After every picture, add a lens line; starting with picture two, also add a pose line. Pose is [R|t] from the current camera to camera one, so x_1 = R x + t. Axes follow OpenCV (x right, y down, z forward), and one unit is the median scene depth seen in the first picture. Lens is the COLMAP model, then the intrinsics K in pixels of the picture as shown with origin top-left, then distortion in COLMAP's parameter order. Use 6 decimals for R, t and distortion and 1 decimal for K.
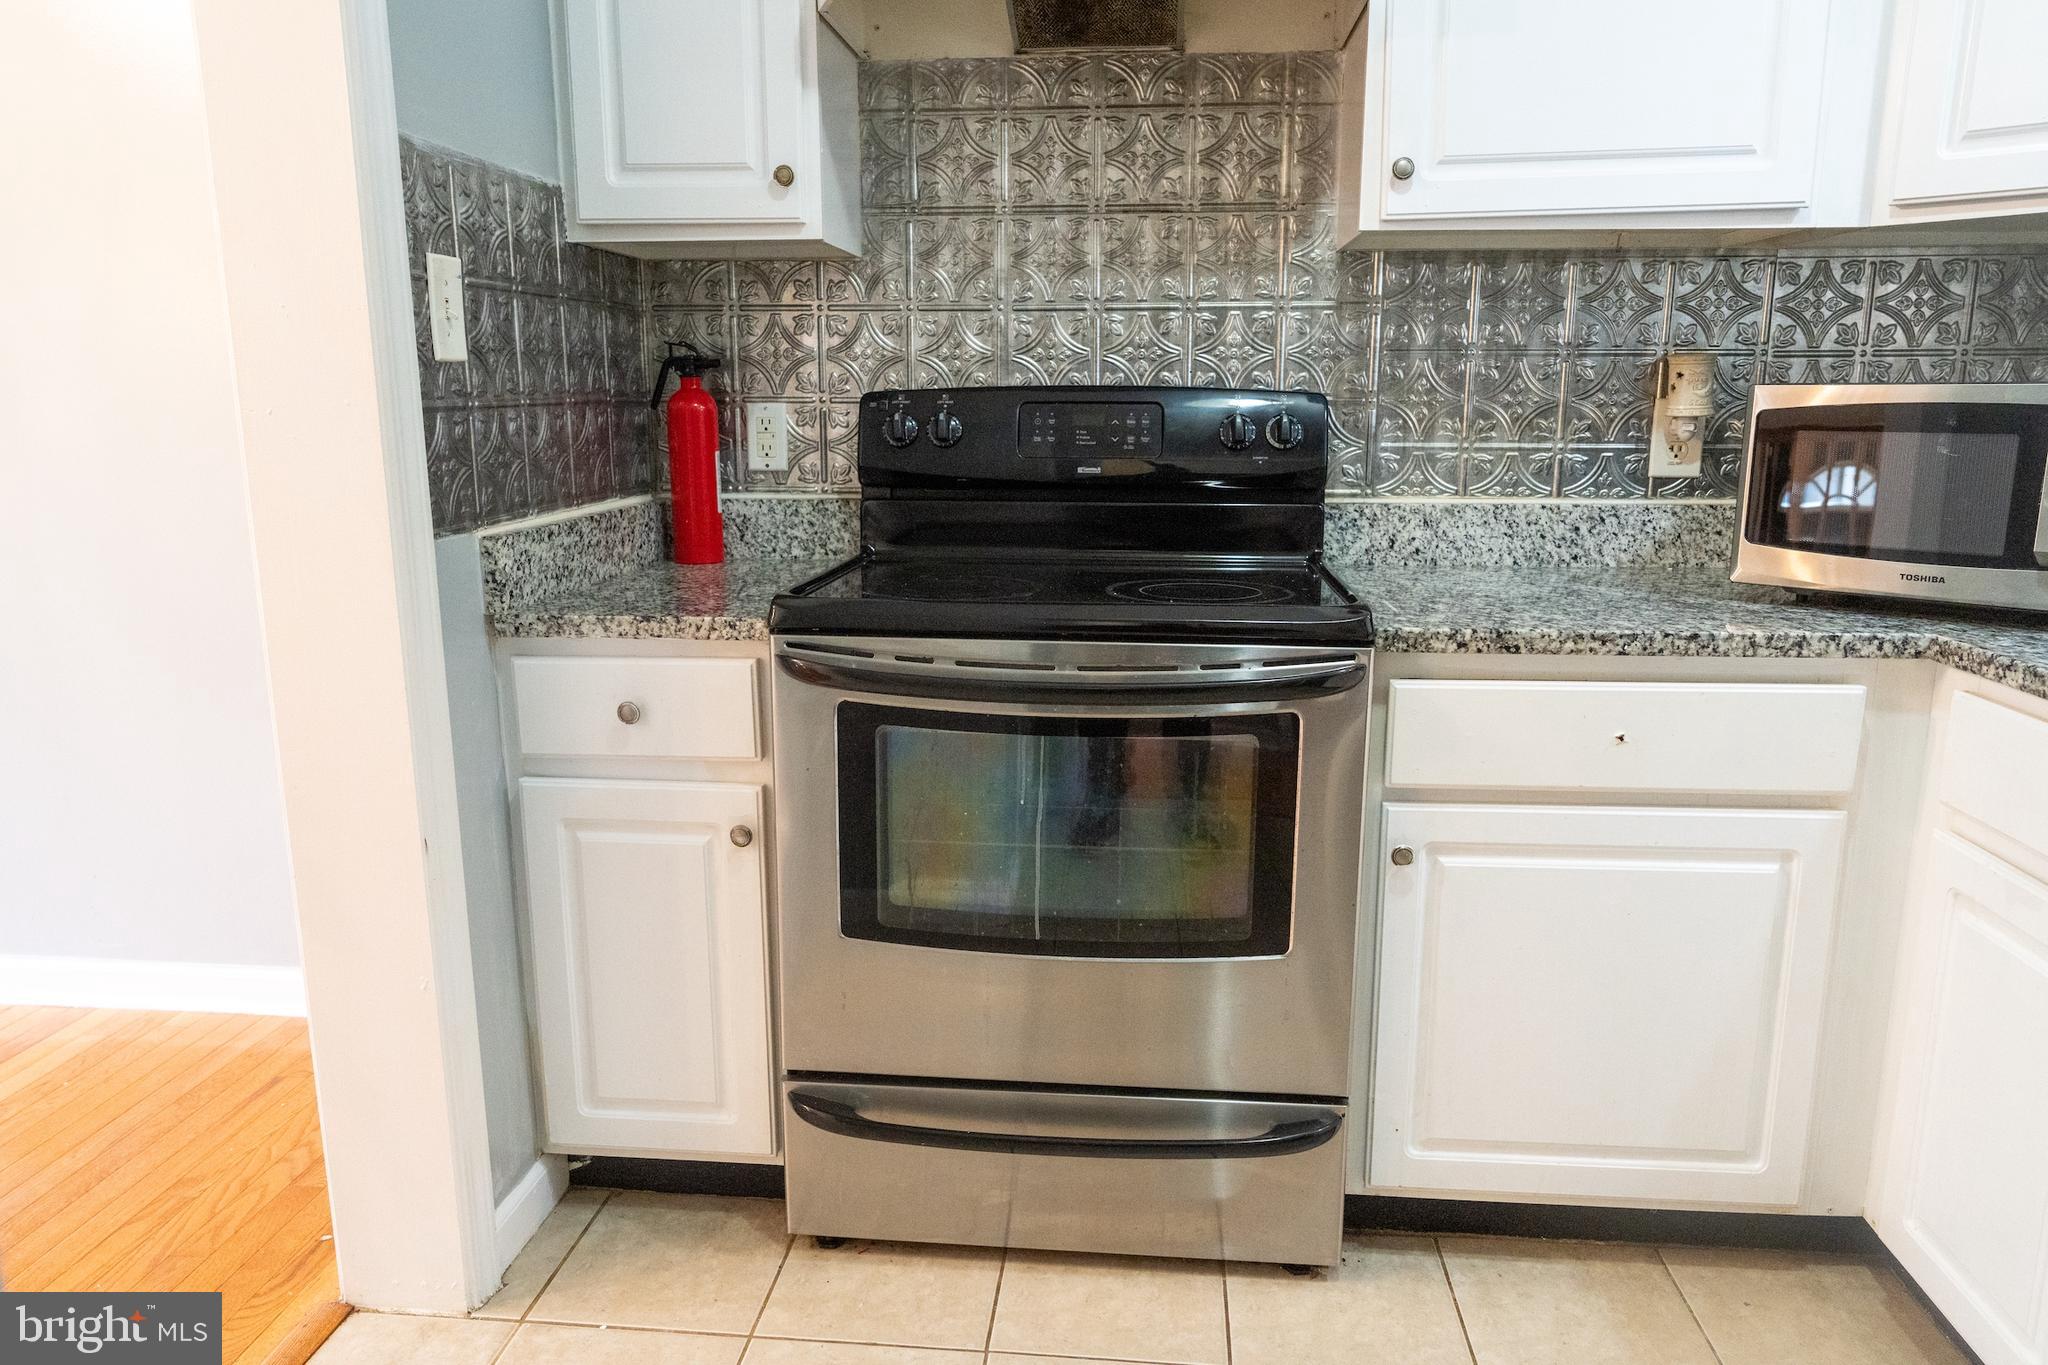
lens RADIAL K [[1370.9, 0, 1024.0], [0, 1370.9, 682.5], [0, 0, 1]] dist [-0.004160, 0.003162]
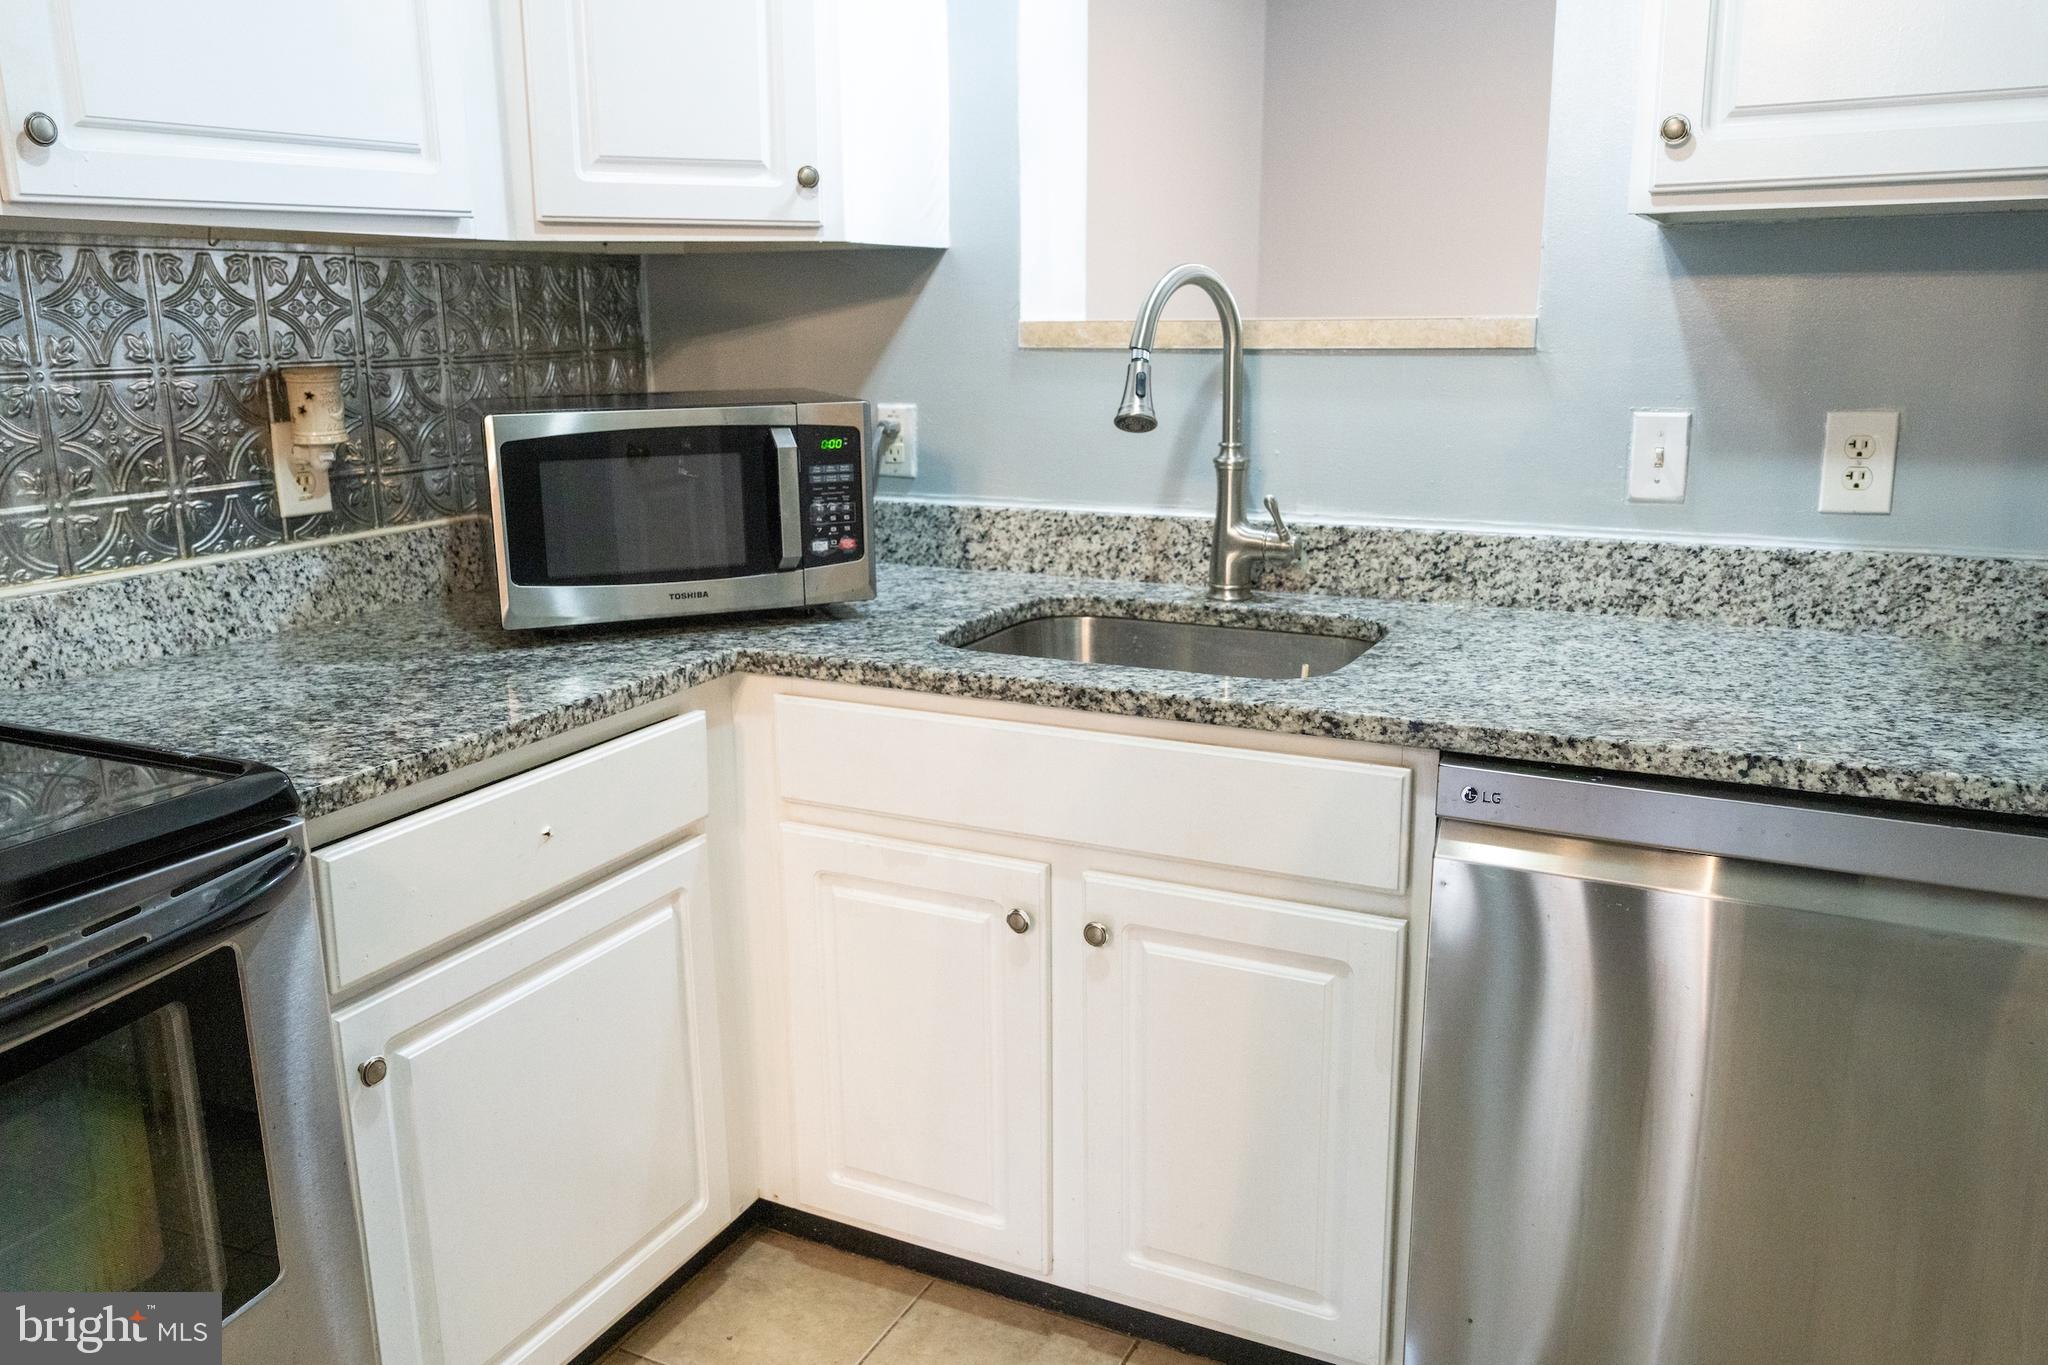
lens RADIAL K [[1559.6, 0, 1024.0], [0, 1559.6, 682.5], [0, 0, 1]] dist [-0.000708, -0.001692]
pose [[0.360907, -0.220532, 0.906152, -0.257852], [0.204018, 0.966774, 0.154028, -0.110769], [-0.910012, 0.129282, 0.393908, 0.247168]]
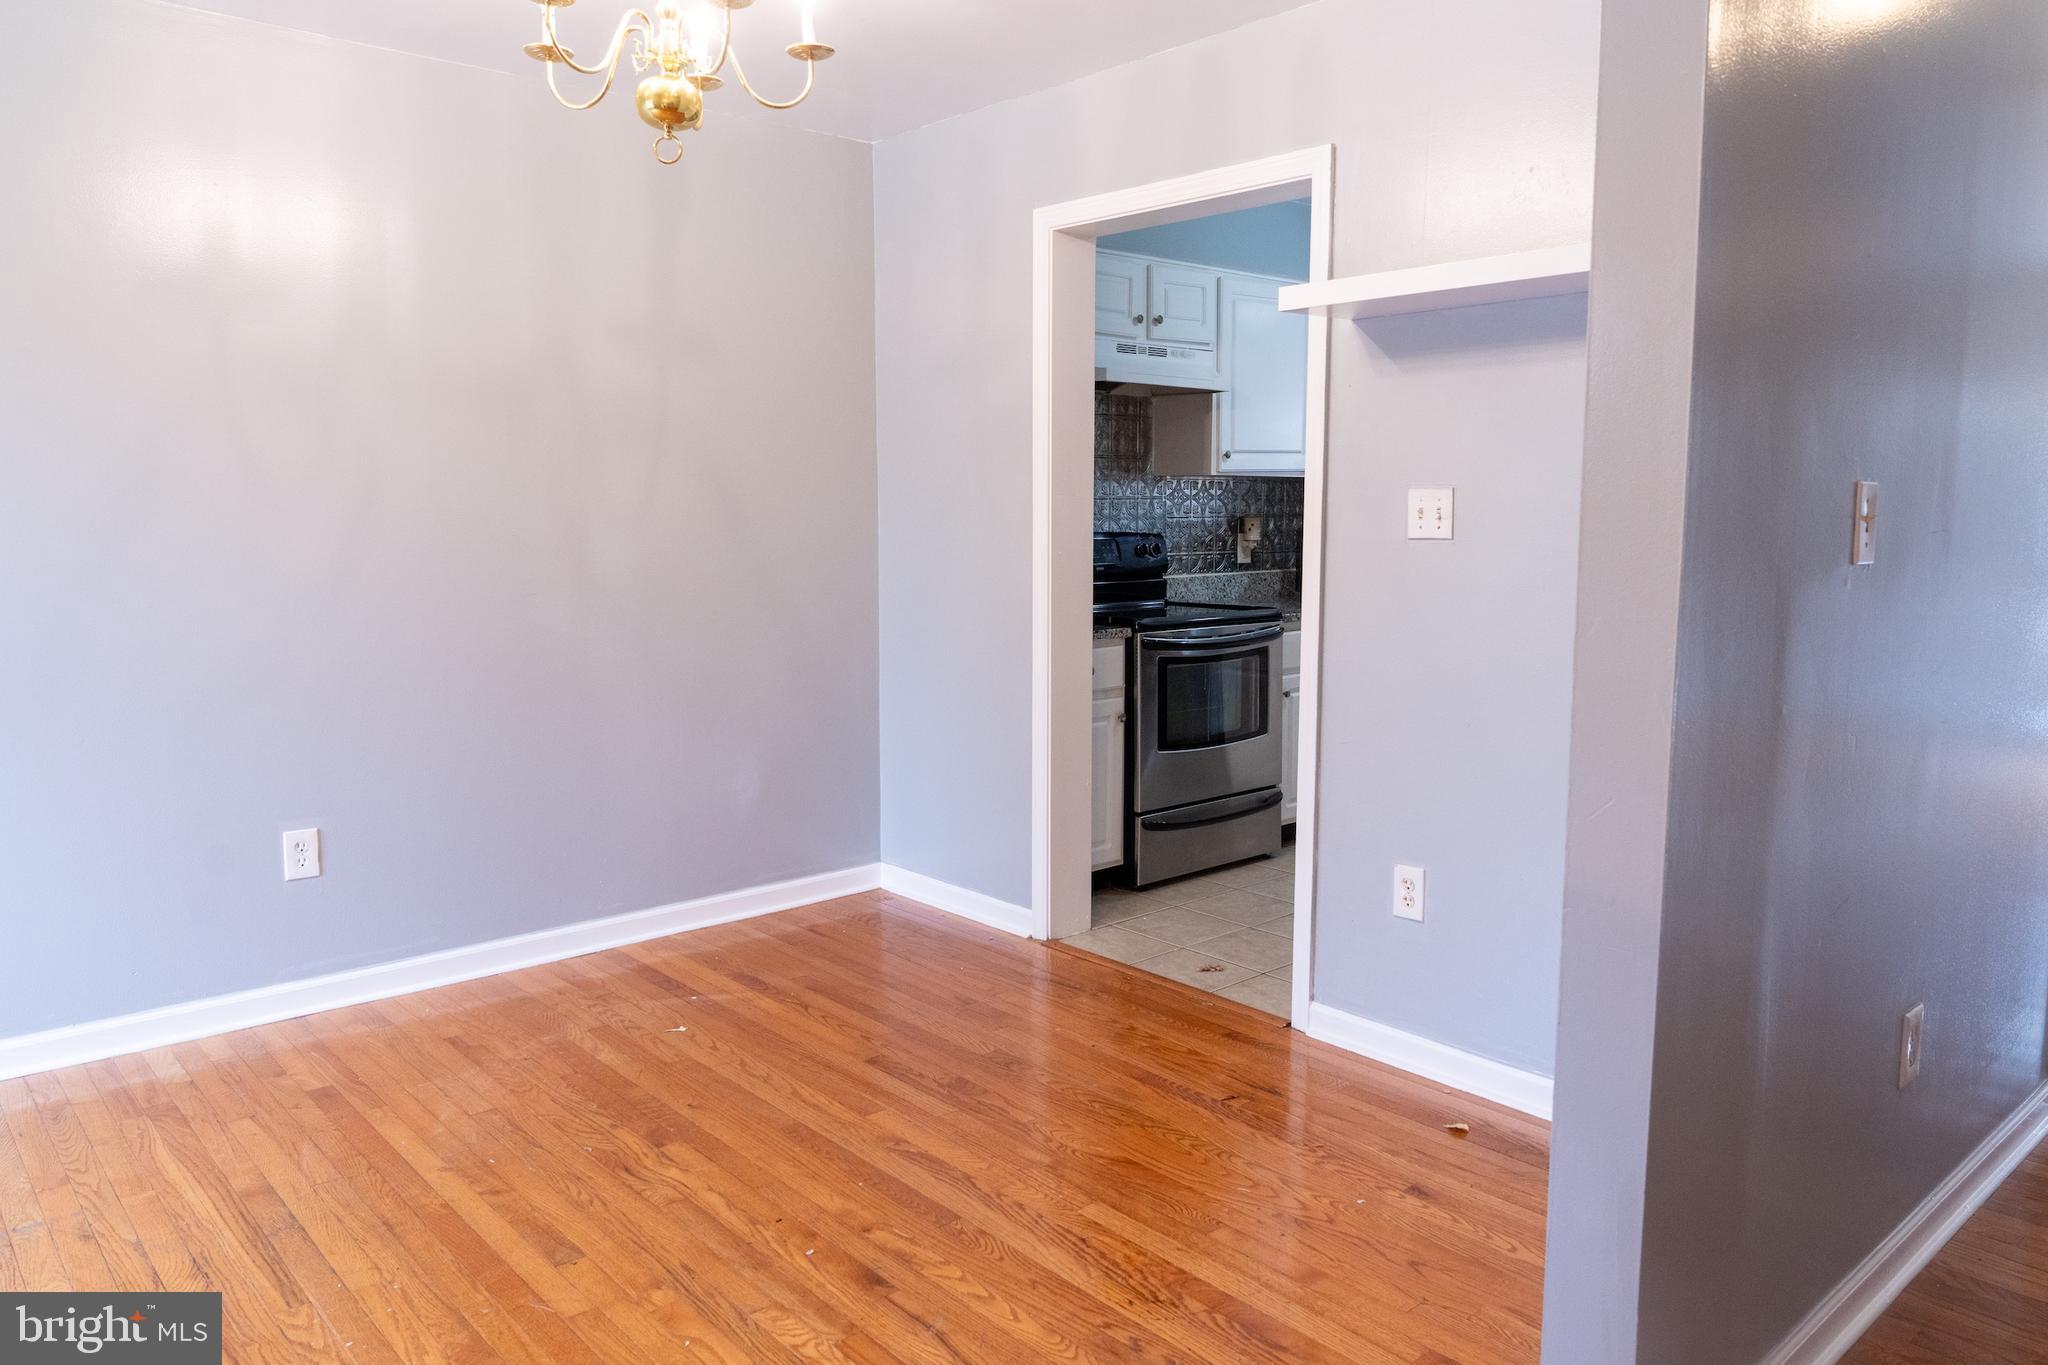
lens RADIAL K [[1370.9, 0, 1024.0], [0, 1370.9, 682.5], [0, 0, 1]] dist [-0.004160, 0.003162]
pose [[0.693935, -0.095078, 0.713733, -1.714317], [0.155065, 0.987718, -0.019188, 0.057982], [-0.703143, 0.123990, 0.700155, -0.497081]]
